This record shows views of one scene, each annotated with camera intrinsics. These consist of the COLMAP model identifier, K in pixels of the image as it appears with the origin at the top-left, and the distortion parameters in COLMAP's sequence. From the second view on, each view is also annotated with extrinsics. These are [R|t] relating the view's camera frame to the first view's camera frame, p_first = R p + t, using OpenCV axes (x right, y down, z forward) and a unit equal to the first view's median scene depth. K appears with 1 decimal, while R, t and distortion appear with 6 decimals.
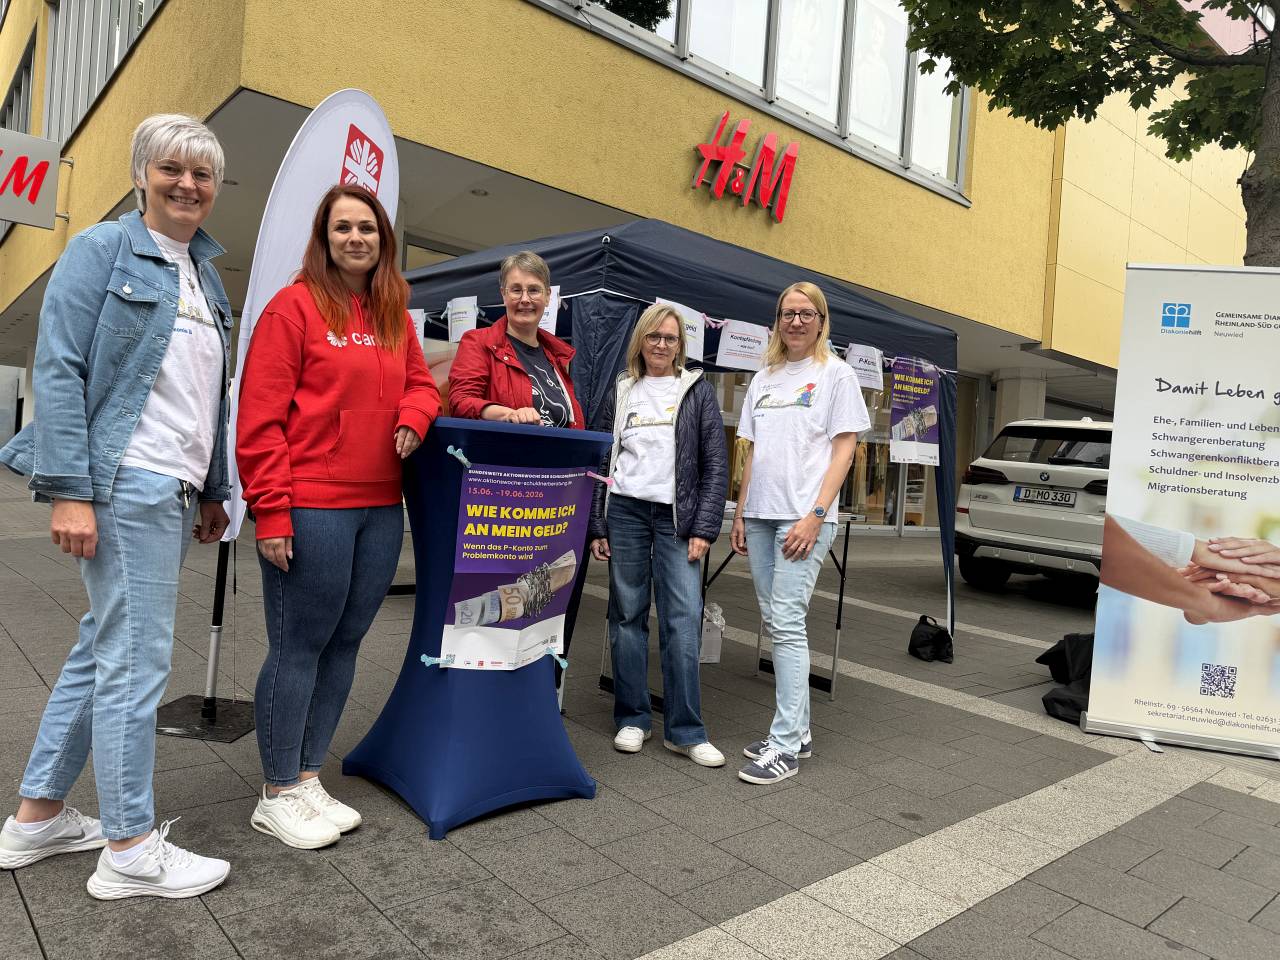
lens RADIAL K [[905.1, 0, 640.0], [0, 905.1, 480.0], [0, 0, 1]] dist [0.095430, -0.090973]
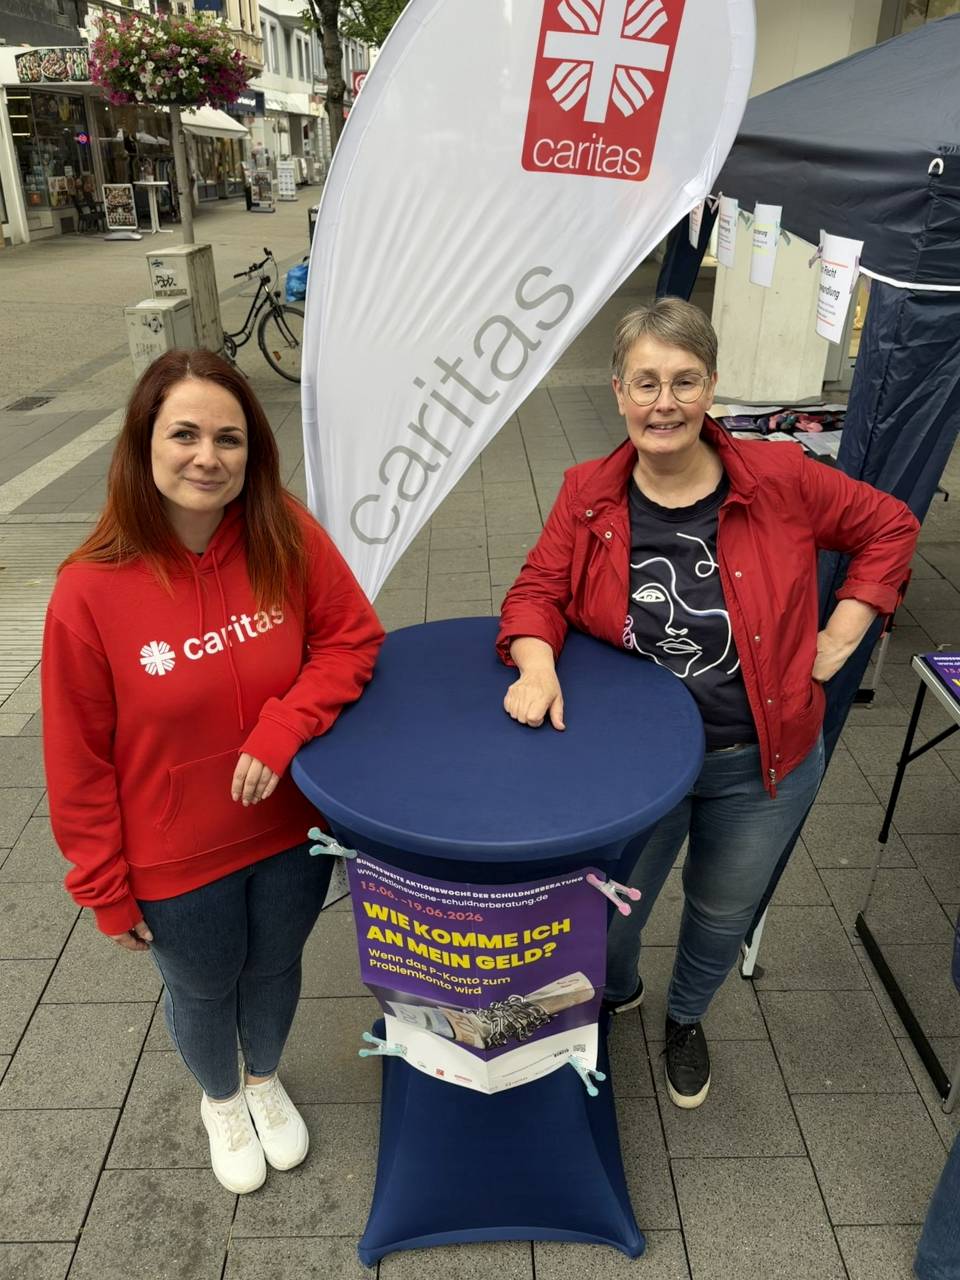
lens RADIAL K [[905.1, 0, 480.0], [0, 905.1, 640.0], [0, 0, 1]] dist [0.095430, -0.090973]
pose [[0.747507, 0.223116, -0.625662, 0.182149], [0.031576, 0.928902, 0.368978, -0.313262], [0.663503, -0.295569, 0.687315, 0.608102]]
